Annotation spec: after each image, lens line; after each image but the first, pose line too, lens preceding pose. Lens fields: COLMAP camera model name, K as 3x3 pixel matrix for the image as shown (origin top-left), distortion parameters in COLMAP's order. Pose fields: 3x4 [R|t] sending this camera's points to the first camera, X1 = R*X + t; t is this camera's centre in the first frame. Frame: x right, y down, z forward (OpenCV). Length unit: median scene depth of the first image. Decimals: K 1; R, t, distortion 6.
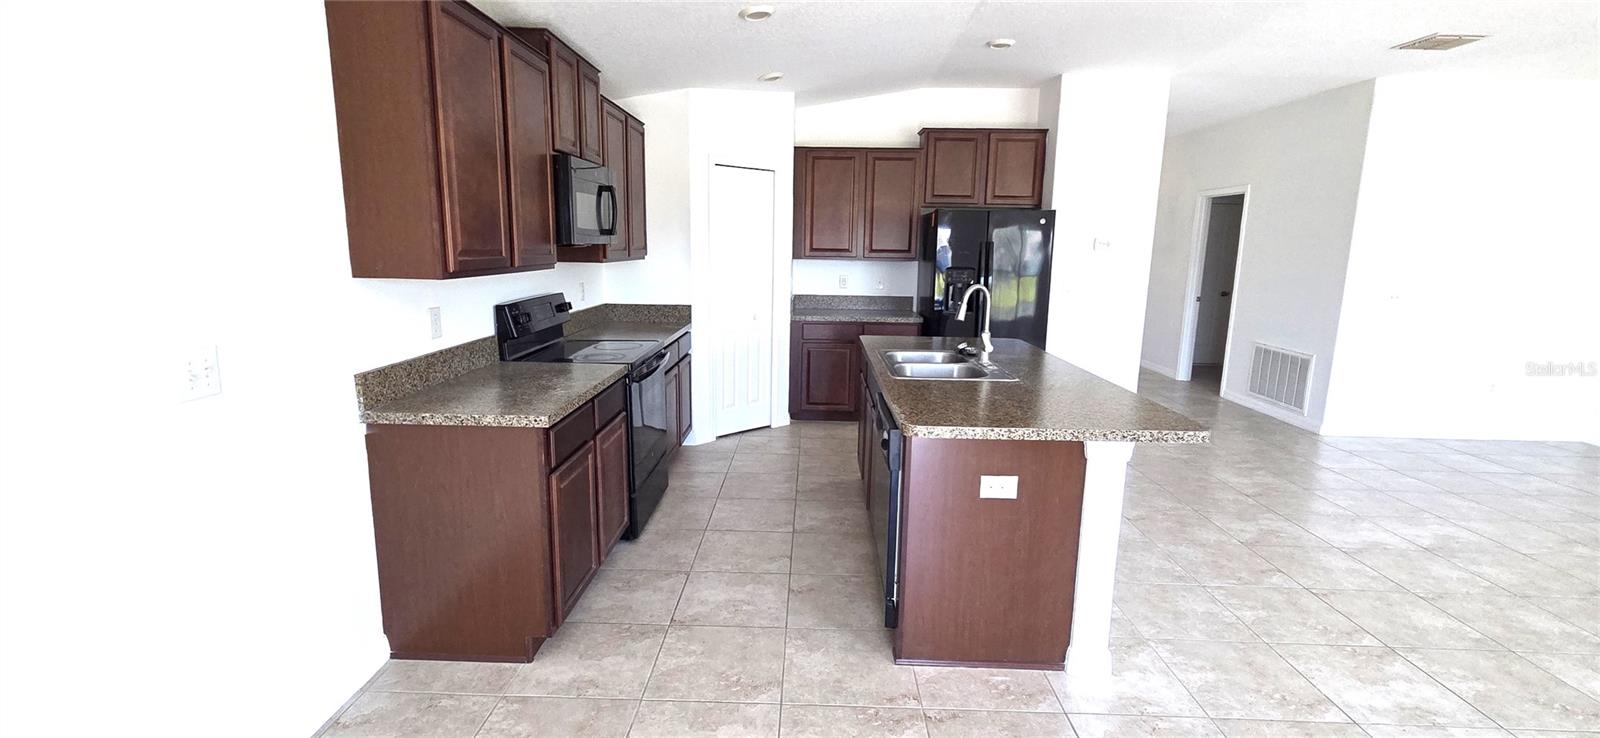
lens RADIAL K [[703.4, 0, 791.3], [0, 703.4, 368.9], [0, 0, 1]] dist [0.000378, 0.000032]
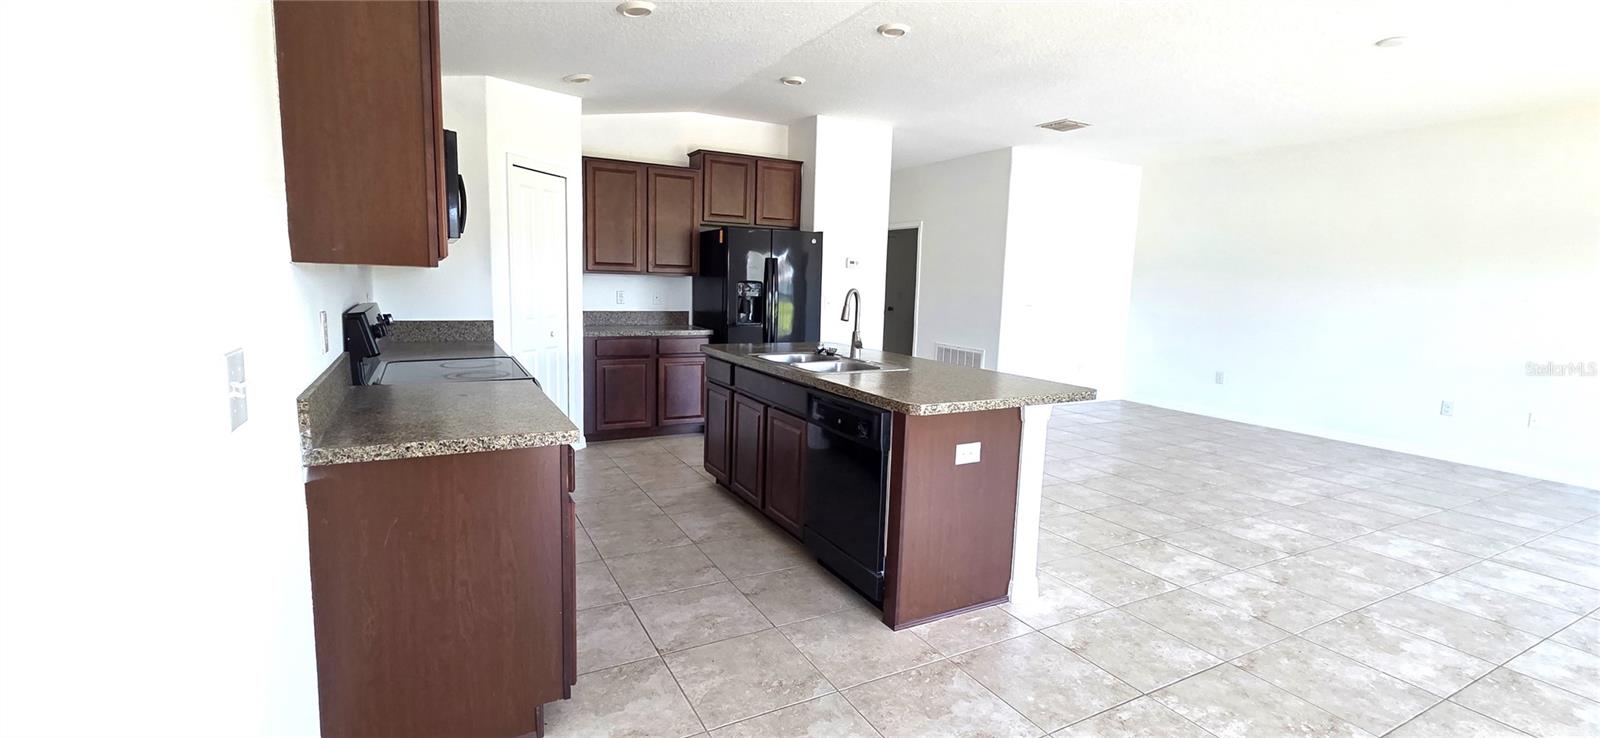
lens RADIAL K [[684.9, 0, 790.9], [0, 684.9, 368.6], [0, 0, 1]] dist [0.002556, -0.000863]
pose [[0.869393, -0.055841, 0.490956, -0.371967], [0.074240, 0.997077, -0.018059, 0.019530], [-0.488512, 0.052149, 0.870997, 0.107598]]
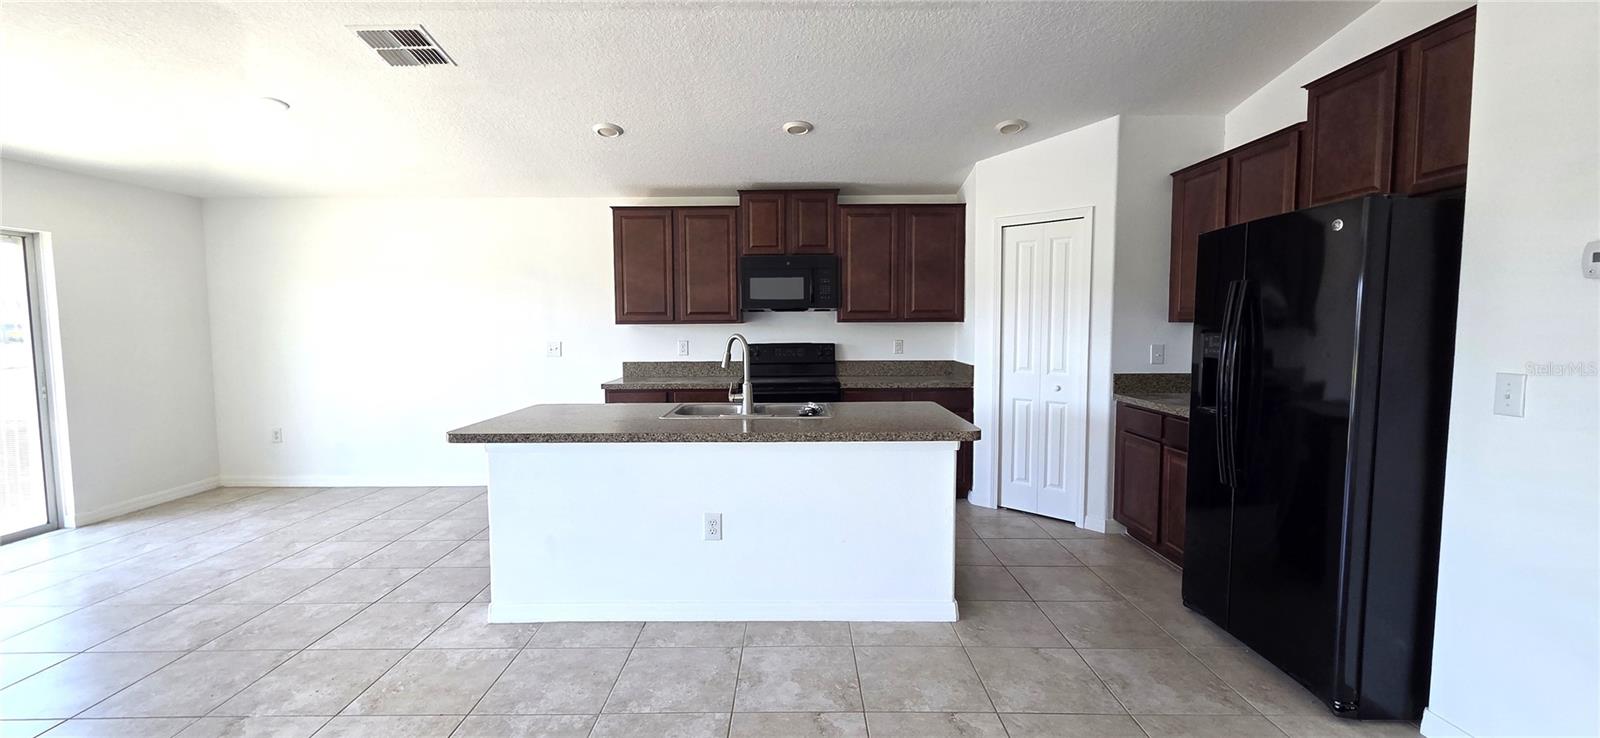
lens RADIAL K [[651.1, 0, 788.9], [0, 651.1, 368.3], [0, 0, 1]] dist [0.001328, -0.000124]
pose [[0.025873, 0.052197, -0.998302, 1.229223], [-0.173098, 0.983785, 0.046951, -0.129314], [0.984565, 0.171589, 0.034489, 1.069927]]
